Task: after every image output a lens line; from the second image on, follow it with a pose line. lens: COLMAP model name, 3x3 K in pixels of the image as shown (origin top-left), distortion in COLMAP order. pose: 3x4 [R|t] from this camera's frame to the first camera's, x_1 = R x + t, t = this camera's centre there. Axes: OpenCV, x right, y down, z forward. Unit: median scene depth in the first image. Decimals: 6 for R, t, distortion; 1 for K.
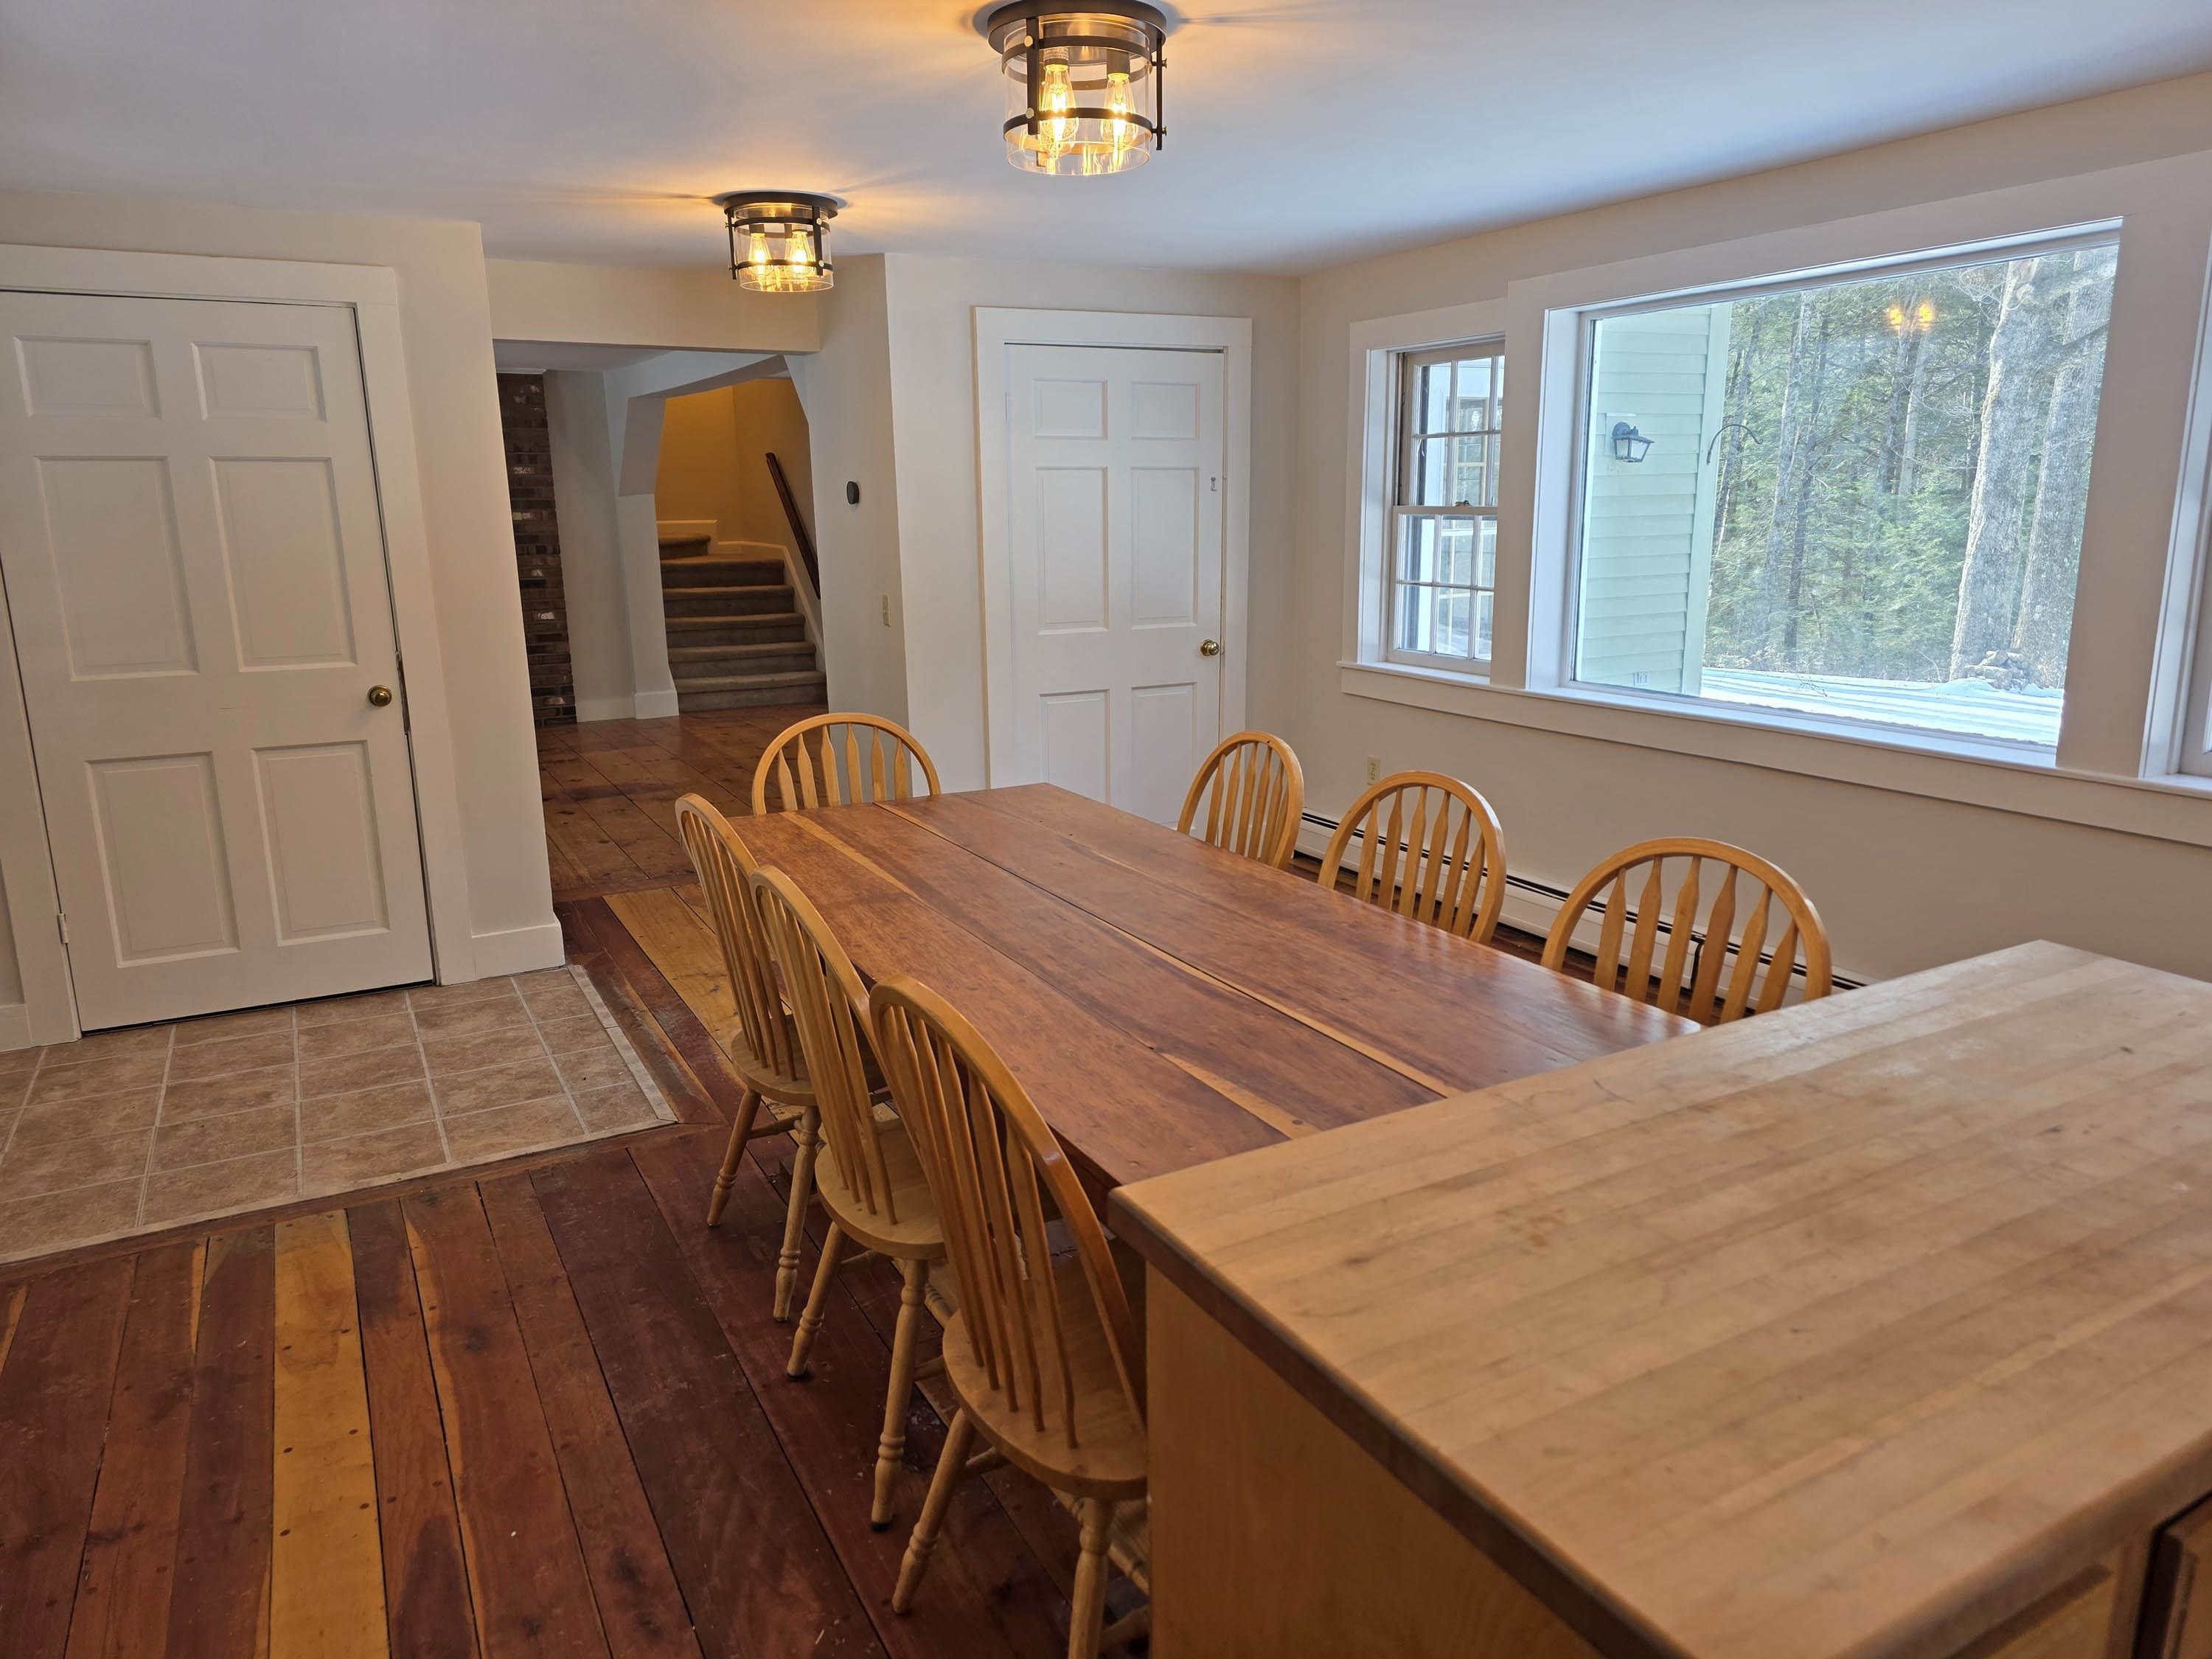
lens RADIAL K [[1482.6, 0, 1106.0], [0, 1482.6, 829.5], [0, 0, 1]] dist [0.026876, 0.003720]
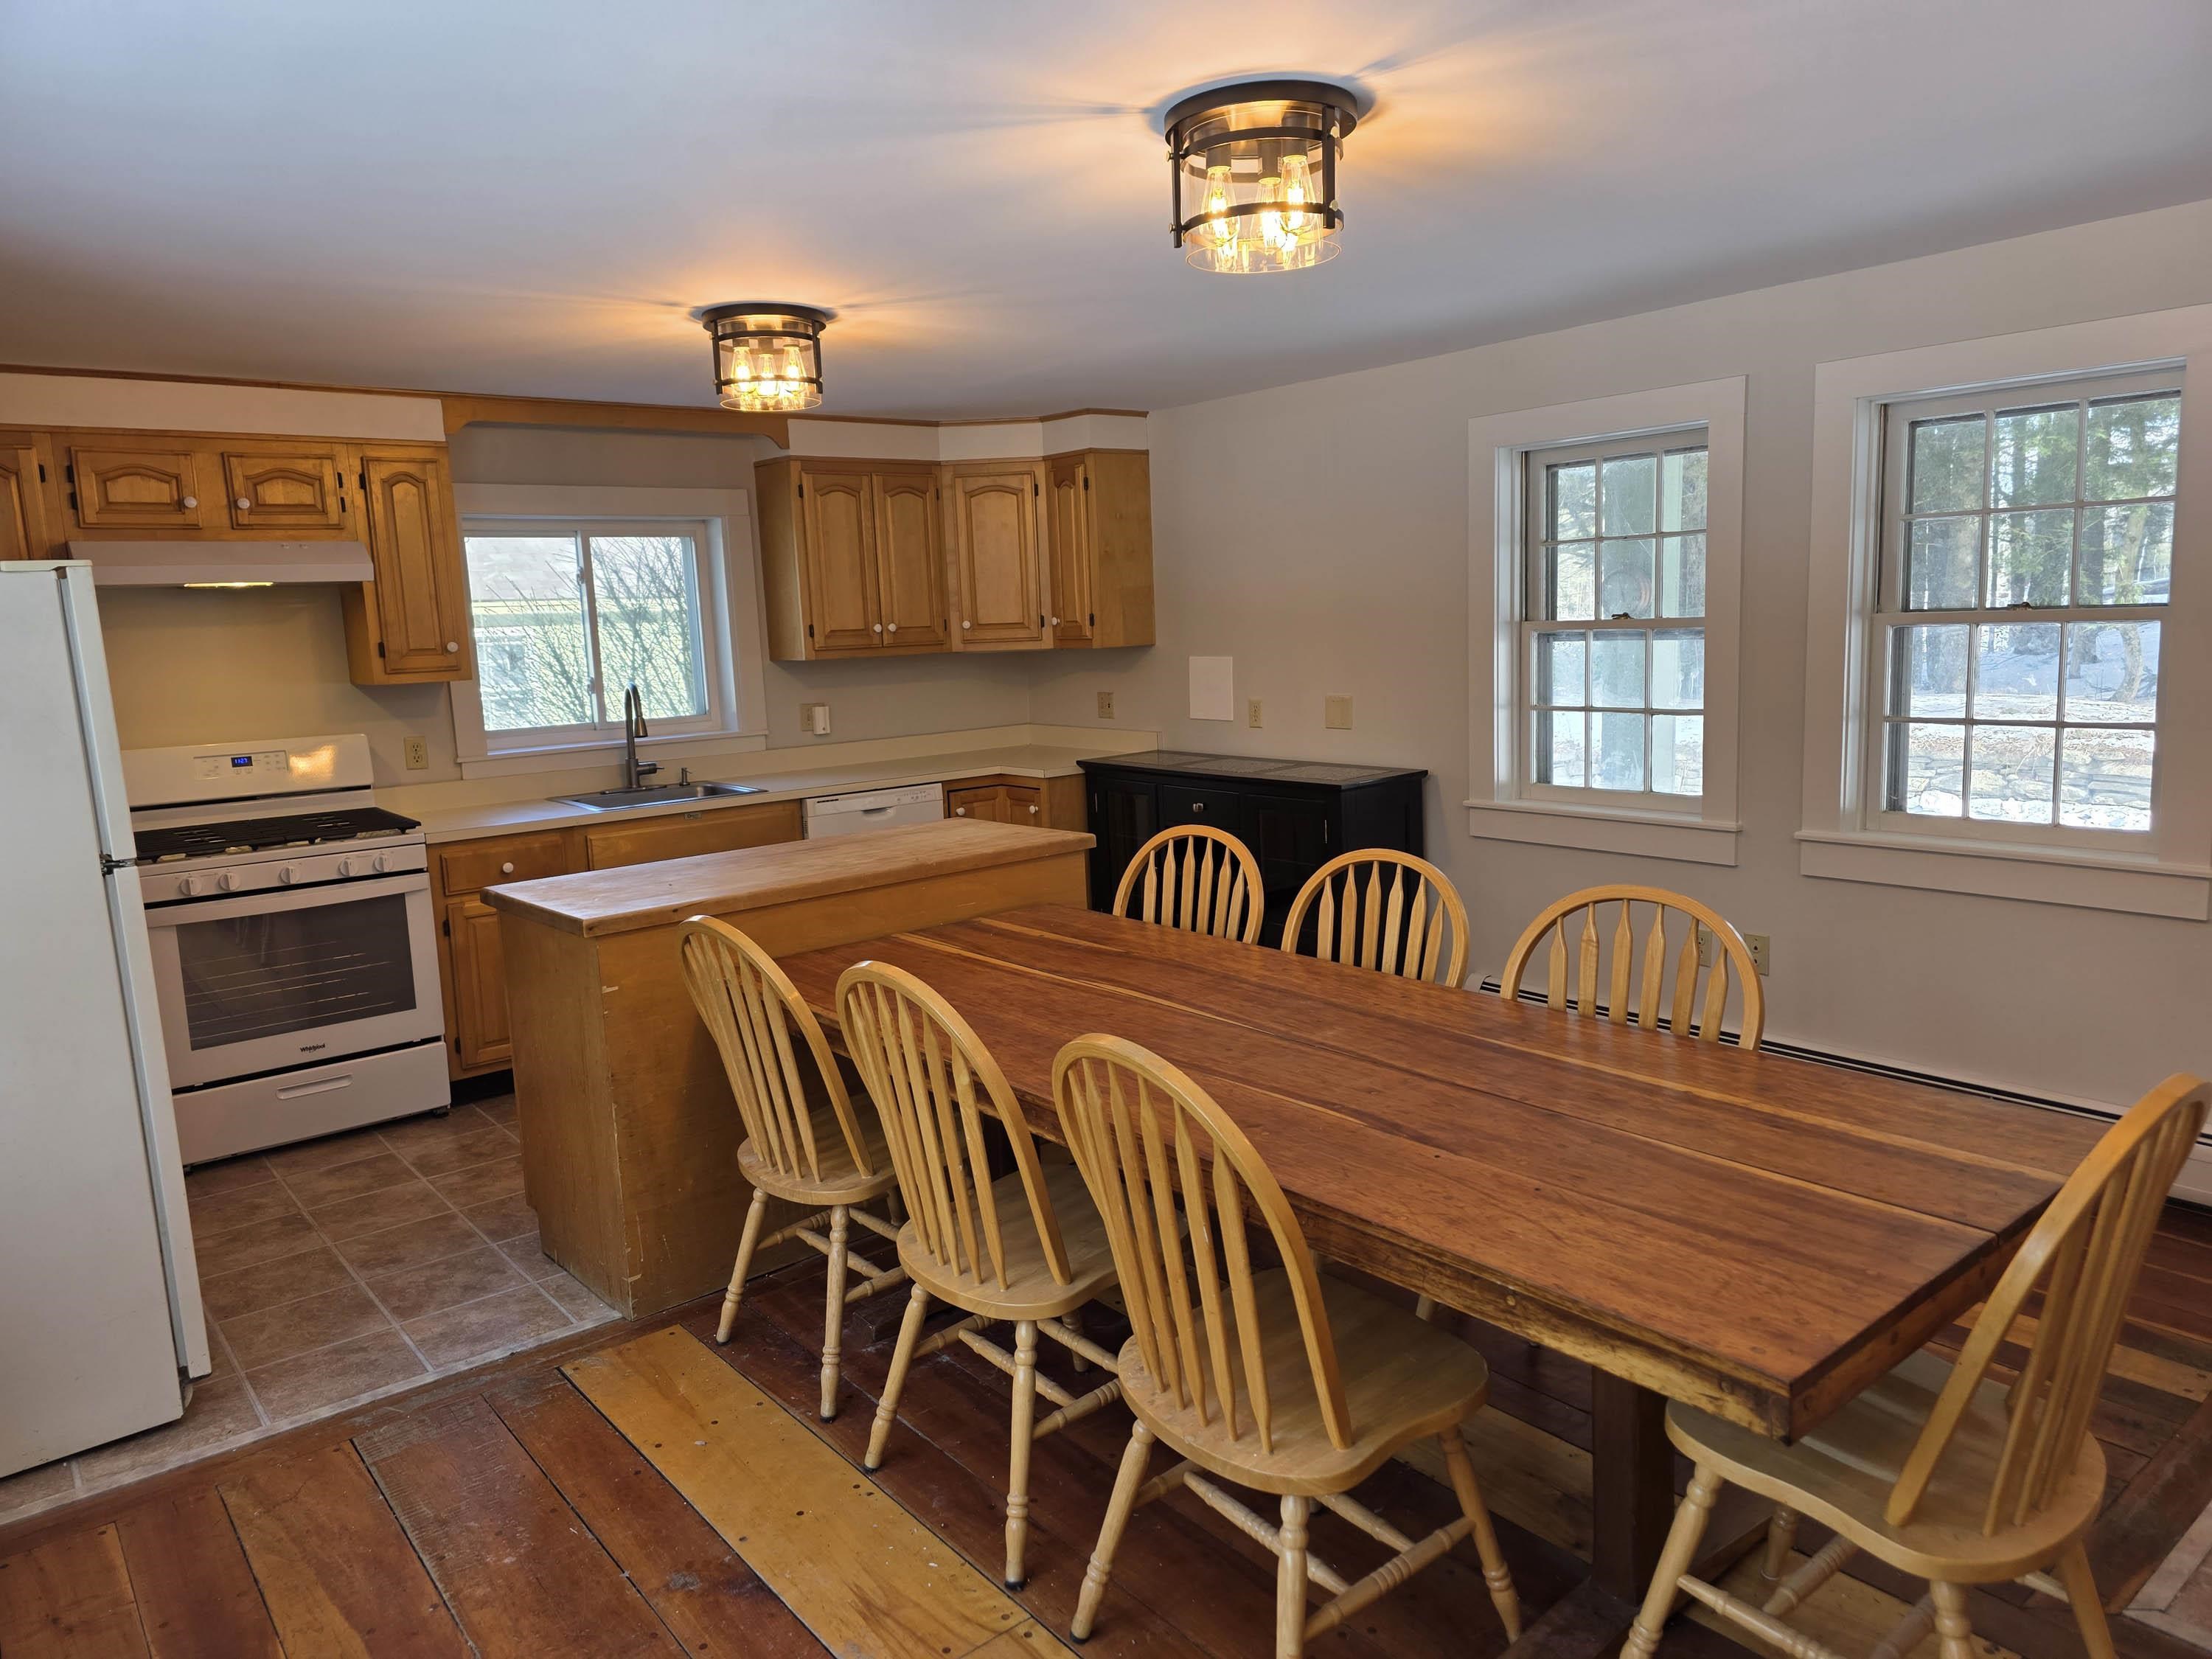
lens RADIAL K [[1508.4, 0, 1100.0], [0, 1508.4, 772.3], [0, 0, 1]] dist [0.009212, -0.001542]
pose [[-0.981341, 0.079396, -0.175115, 0.273792], [0.017575, 0.943989, 0.329509, -0.468001], [0.191468, 0.320283, -0.927771, 1.984080]]
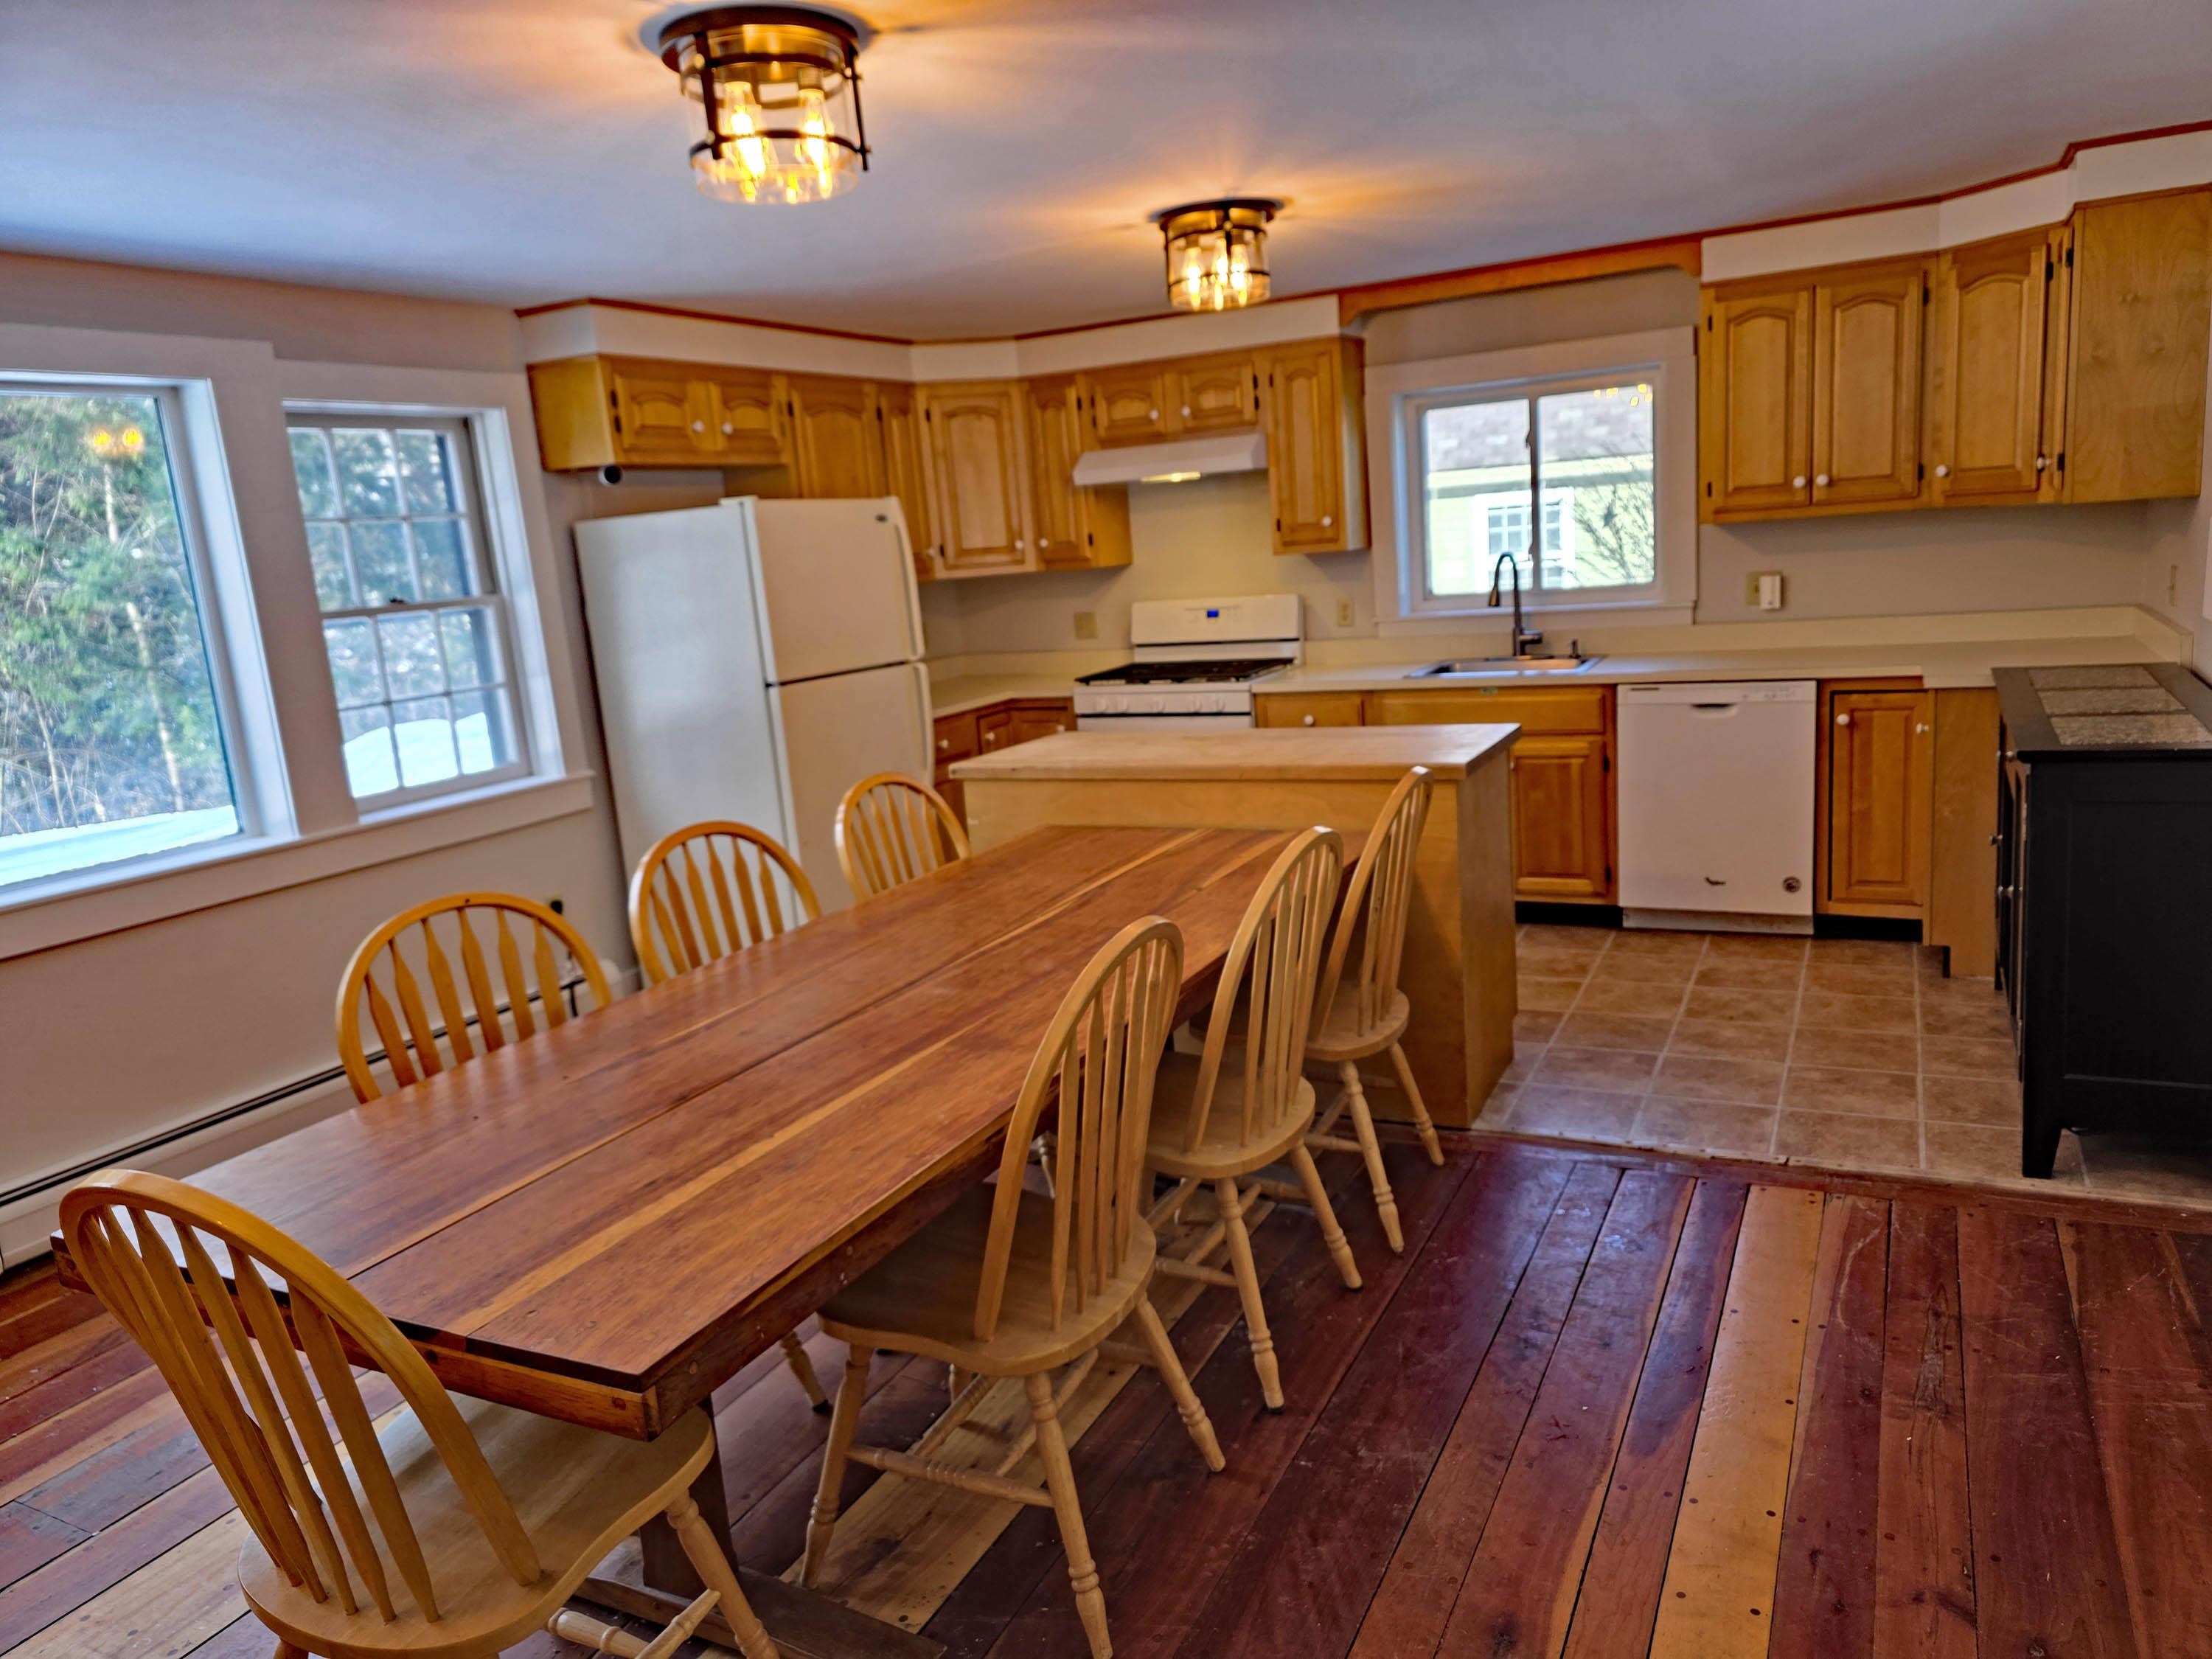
lens RADIAL K [[1483.4, 0, 1106.0], [0, 1483.4, 829.5], [0, 0, 1]] dist [0.085416, -0.082570]
pose [[-0.559565, -0.098643, 0.822895, -0.947446], [0.274057, 0.915014, 0.296043, -0.315294], [-0.782163, 0.391175, -0.484977, 1.452295]]
